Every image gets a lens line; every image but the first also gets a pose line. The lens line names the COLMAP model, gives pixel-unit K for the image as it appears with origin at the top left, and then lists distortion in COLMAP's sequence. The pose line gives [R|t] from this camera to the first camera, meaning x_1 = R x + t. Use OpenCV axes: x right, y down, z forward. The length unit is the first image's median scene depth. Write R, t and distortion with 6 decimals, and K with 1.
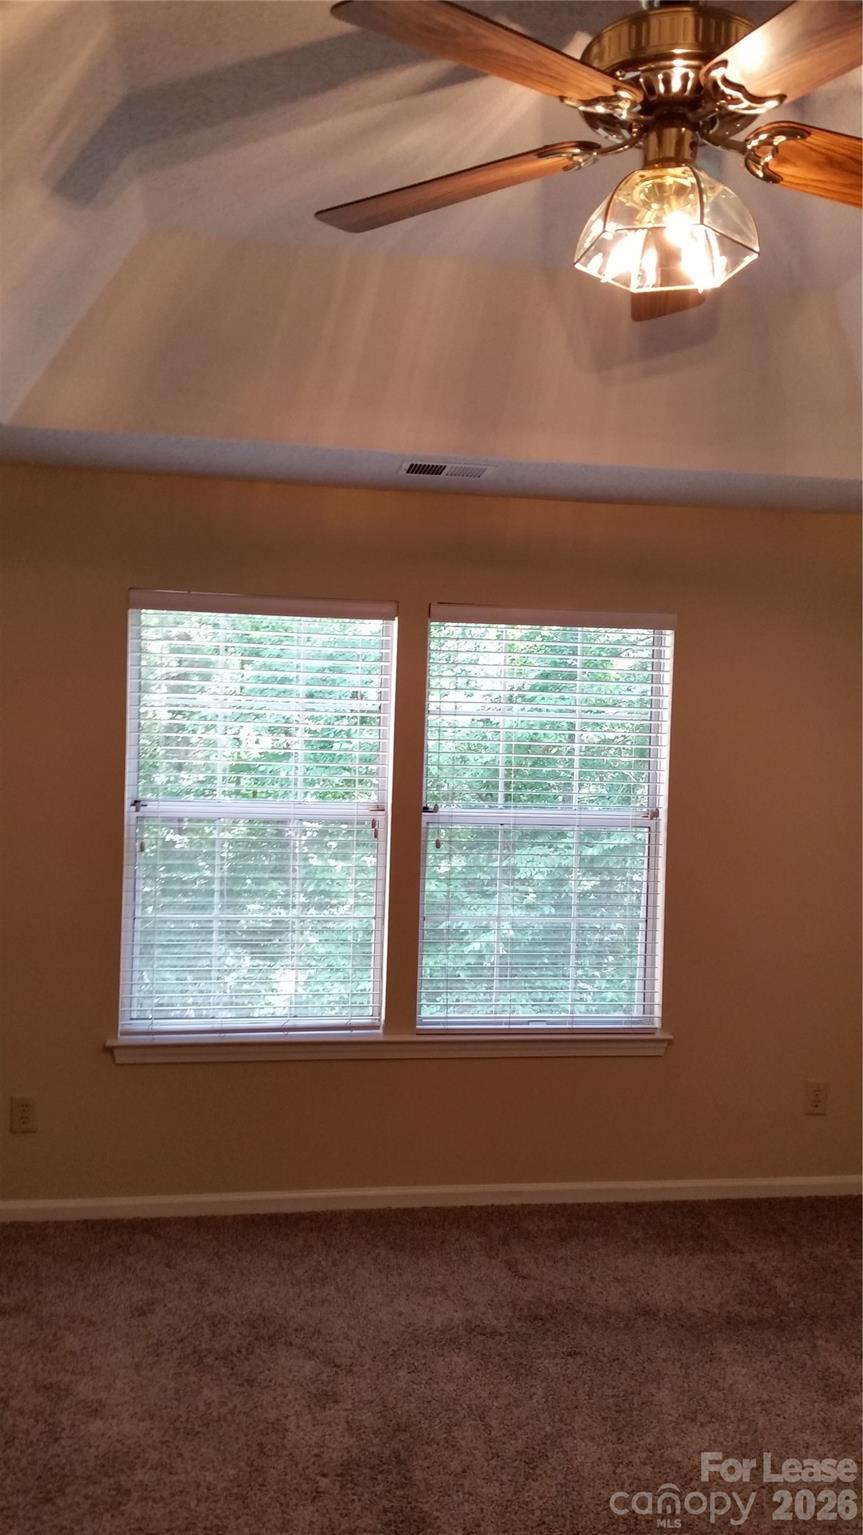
lens RADIAL K [[1264.4, 0, 431.5], [0, 1264.4, 767.5], [0, 0, 1]] dist [0.171124, -0.321092]
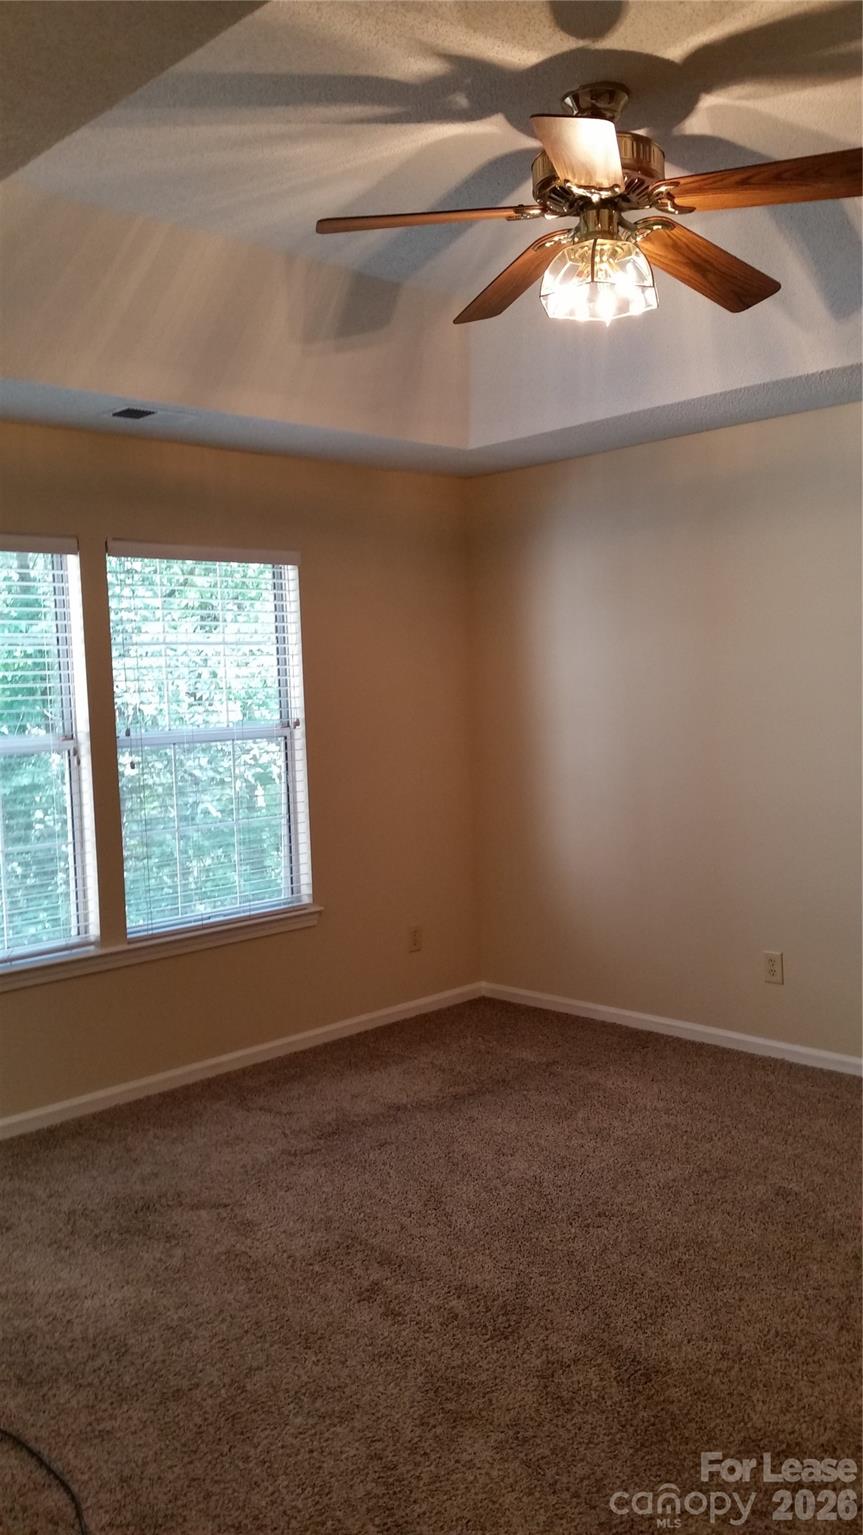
lens RADIAL K [[1264.4, 0, 431.5], [0, 1264.4, 767.5], [0, 0, 1]] dist [0.171124, -0.321092]
pose [[0.819824, -0.096633, 0.564403, -0.452515], [0.067711, 0.995102, 0.072021, 0.000709], [-0.568598, -0.020828, 0.822351, -0.039539]]
